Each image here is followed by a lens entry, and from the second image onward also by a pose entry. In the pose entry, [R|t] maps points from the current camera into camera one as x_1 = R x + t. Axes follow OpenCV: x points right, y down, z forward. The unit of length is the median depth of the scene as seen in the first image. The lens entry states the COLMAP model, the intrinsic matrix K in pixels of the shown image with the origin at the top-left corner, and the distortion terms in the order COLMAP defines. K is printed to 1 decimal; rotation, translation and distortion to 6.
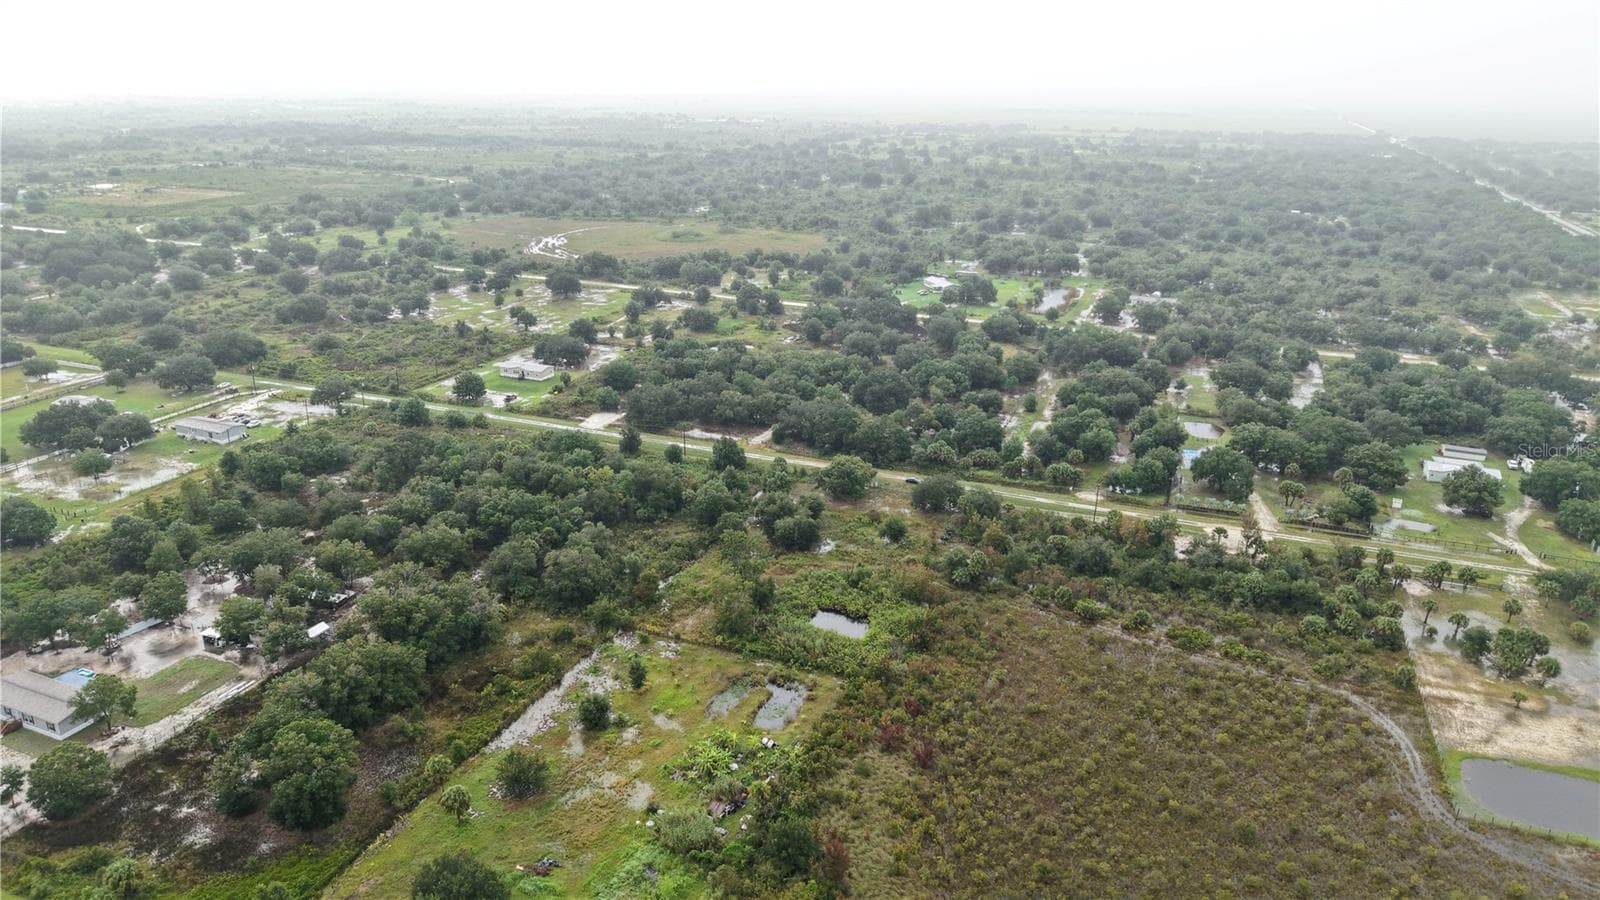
lens RADIAL K [[1054.6, 0, 799.9], [0, 1054.6, 471.7], [0, 0, 1]] dist [0.040399, -0.047766]
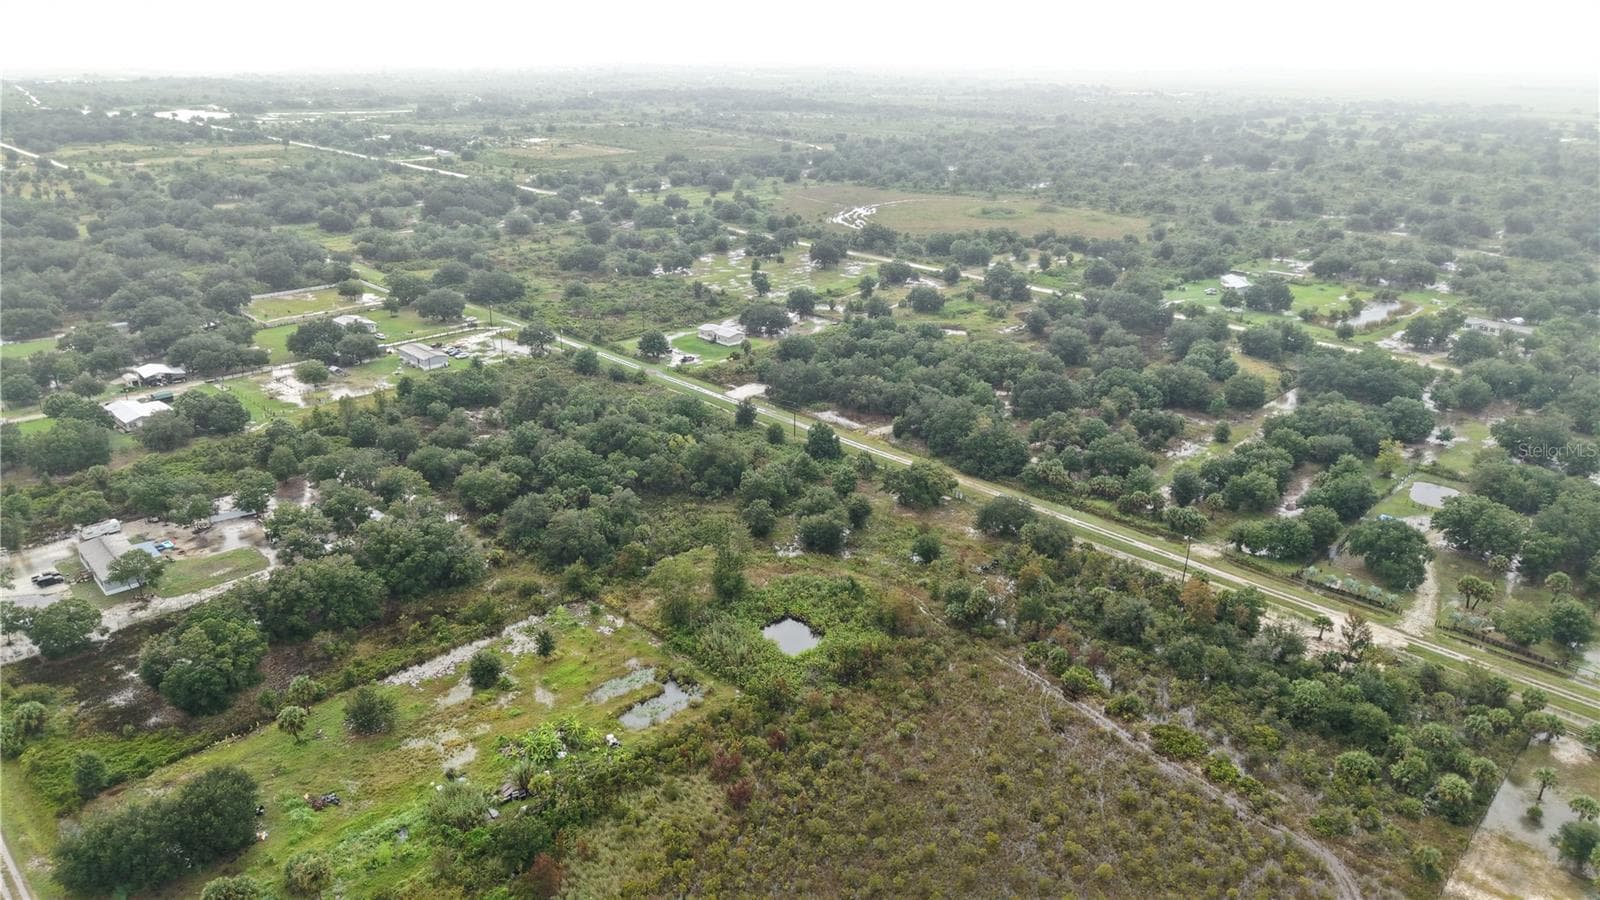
lens RADIAL K [[1054.6, 0, 799.9], [0, 1054.6, 471.7], [0, 0, 1]] dist [0.040399, -0.047766]
pose [[0.919533, 0.149634, -0.363413, 0.262844], [-0.140658, 0.988733, 0.051203, -0.034548], [0.366980, 0.004034, 0.930220, 0.099108]]
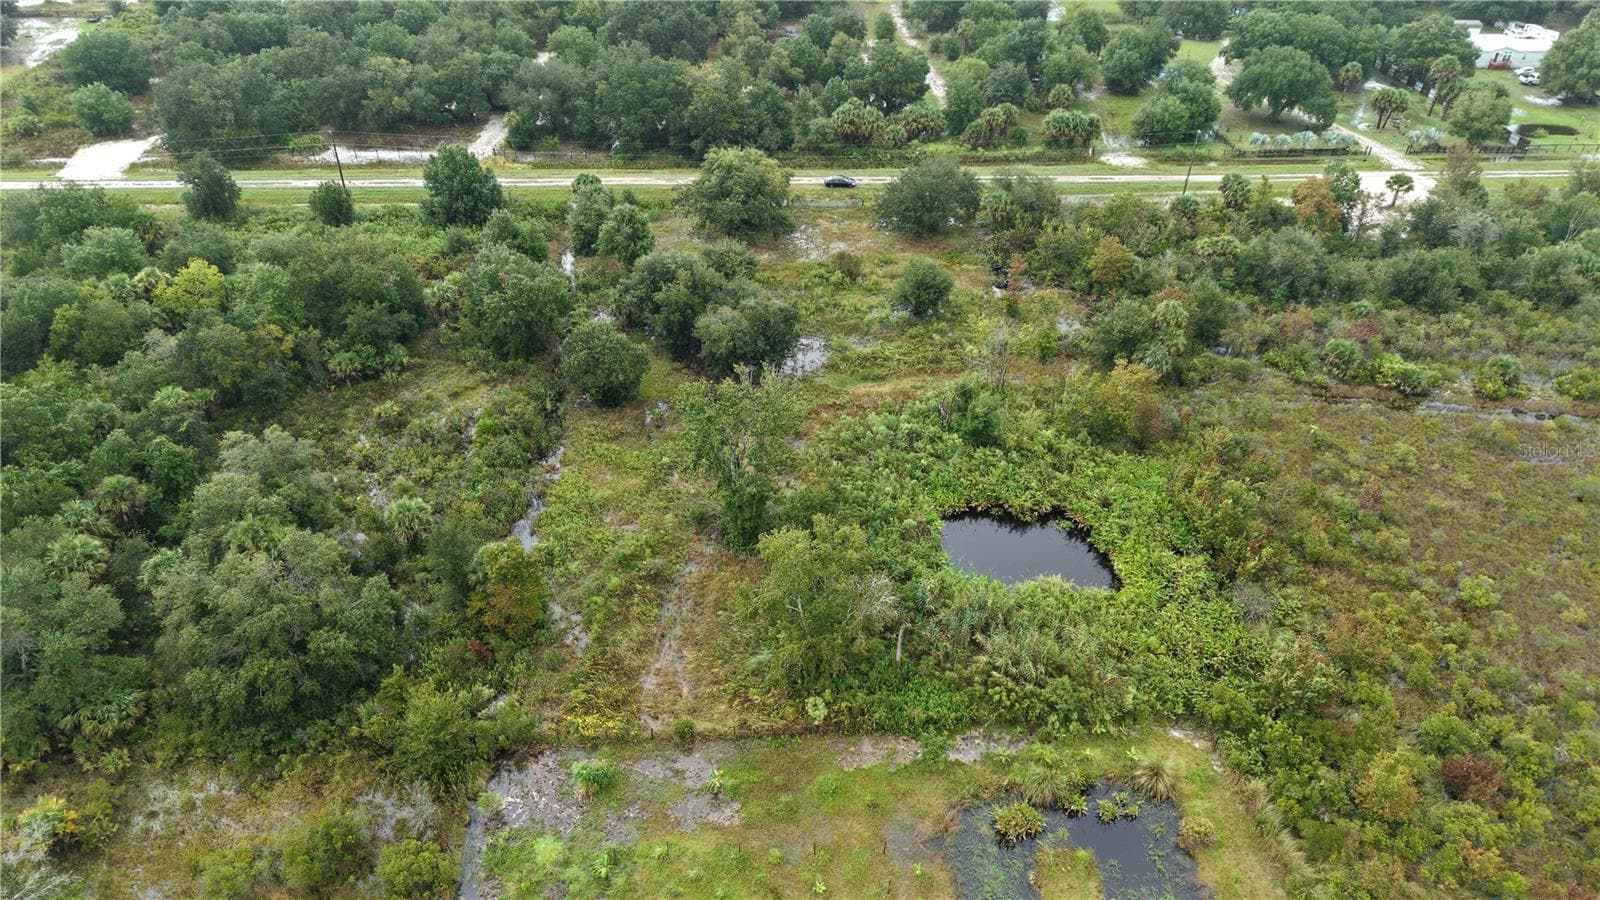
lens RADIAL K [[1063.7, 0, 799.8], [0, 1063.7, 463.0], [0, 0, 1]] dist [0.031638, -0.034137]
pose [[0.901864, -0.248875, 0.353133, -0.129338], [0.148615, 0.946234, 0.287323, -0.013911], [-0.405654, -0.206646, 0.890361, 0.493207]]
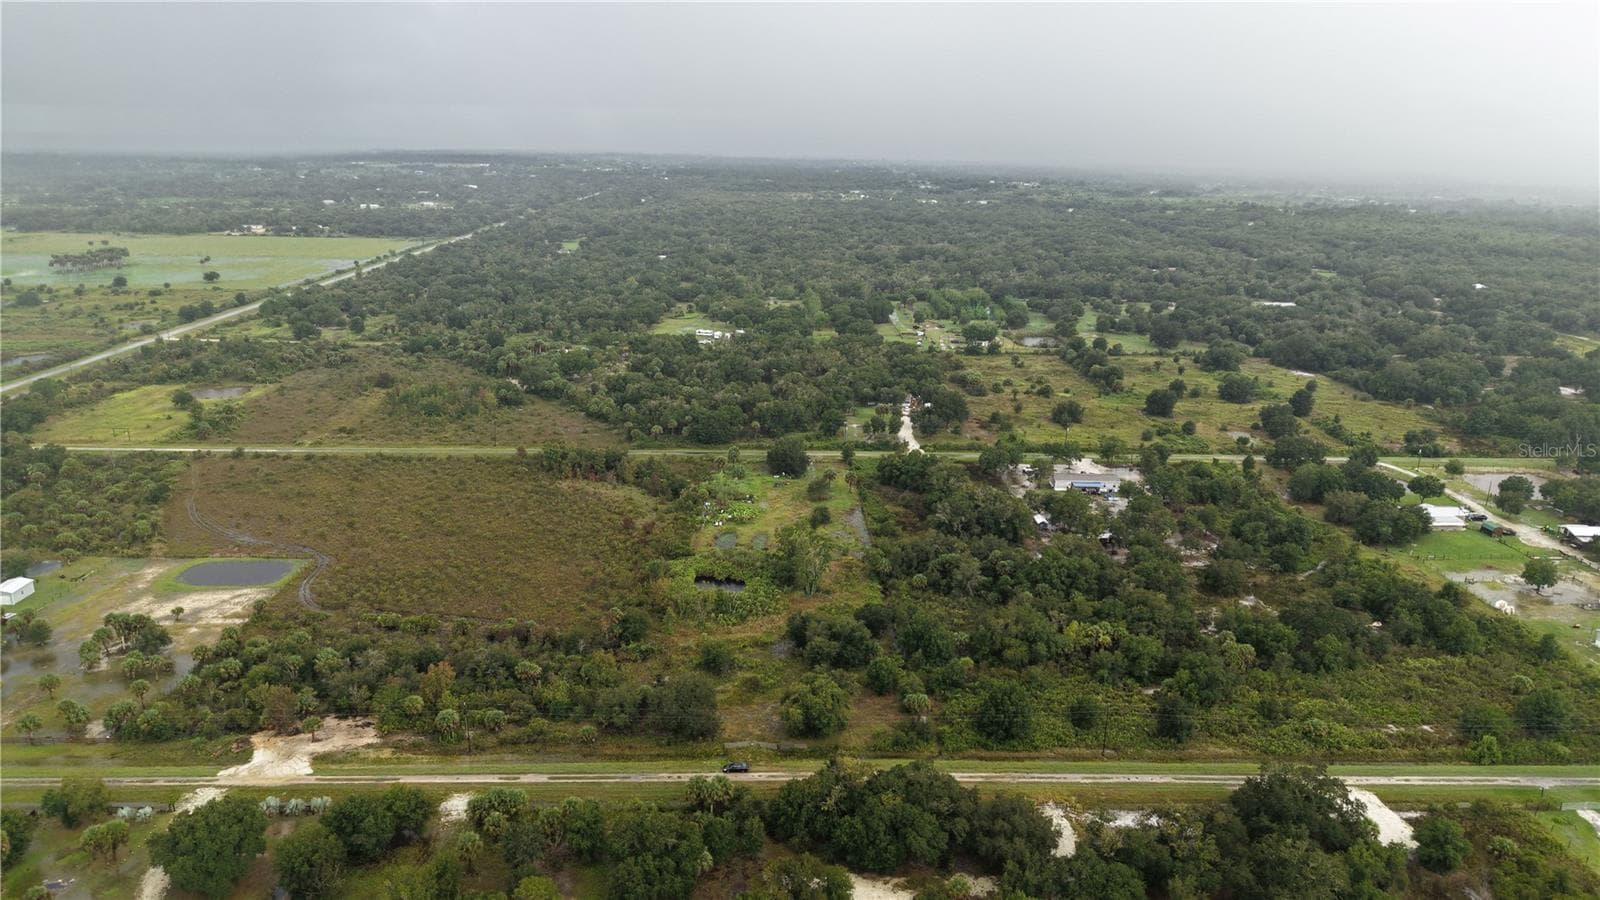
lens RADIAL K [[1059.7, 0, 802.1], [0, 1059.7, 454.1], [0, 0, 1]] dist [0.065822, -0.092618]
pose [[-0.920554, 0.081483, -0.382023, 0.298950], [-0.167395, 0.801354, 0.574291, -0.516801], [0.352931, 0.592615, -0.724050, 1.343359]]
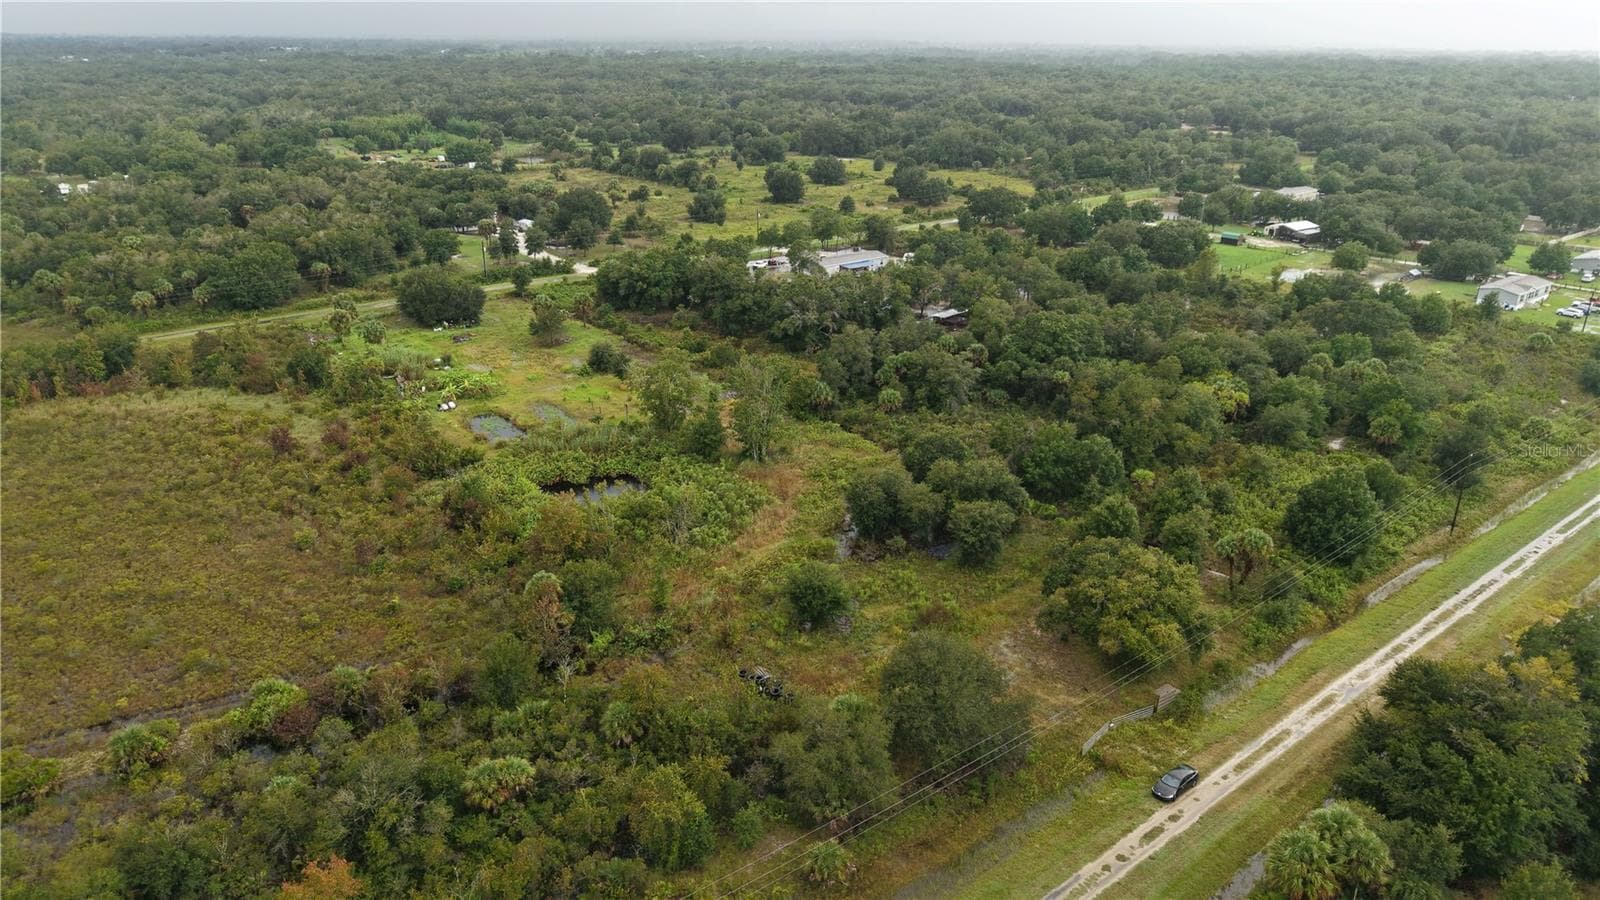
lens RADIAL K [[1068.2, 0, 802.2], [0, 1068.2, 454.1], [0, 0, 1]] dist [0.028611, -0.029489]
pose [[-0.491585, 0.307966, -0.814556, 0.365768], [-0.322193, 0.804682, 0.498676, -0.175711], [0.809034, 0.507586, -0.296345, 0.936427]]
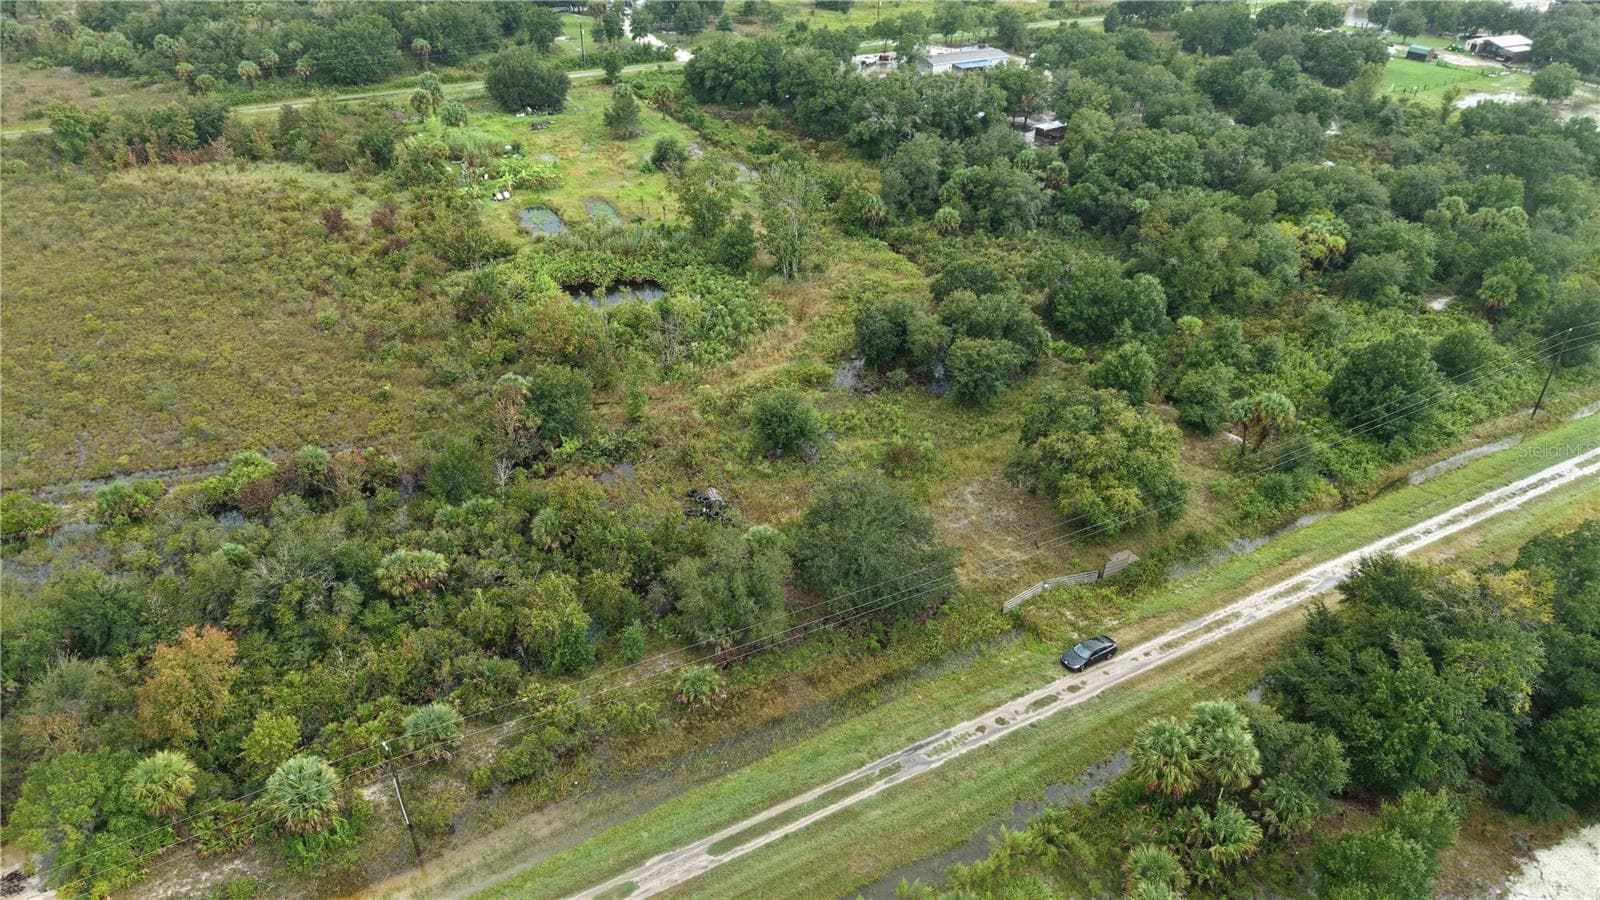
lens RADIAL K [[1063.7, 0, 799.8], [0, 1063.7, 463.0], [0, 0, 1]] dist [0.031638, -0.034137]
pose [[-0.634952, 0.397623, -0.662368, 0.316787], [-0.295209, 0.667434, 0.683654, -0.190657], [0.713924, 0.629625, -0.306407, 0.977571]]
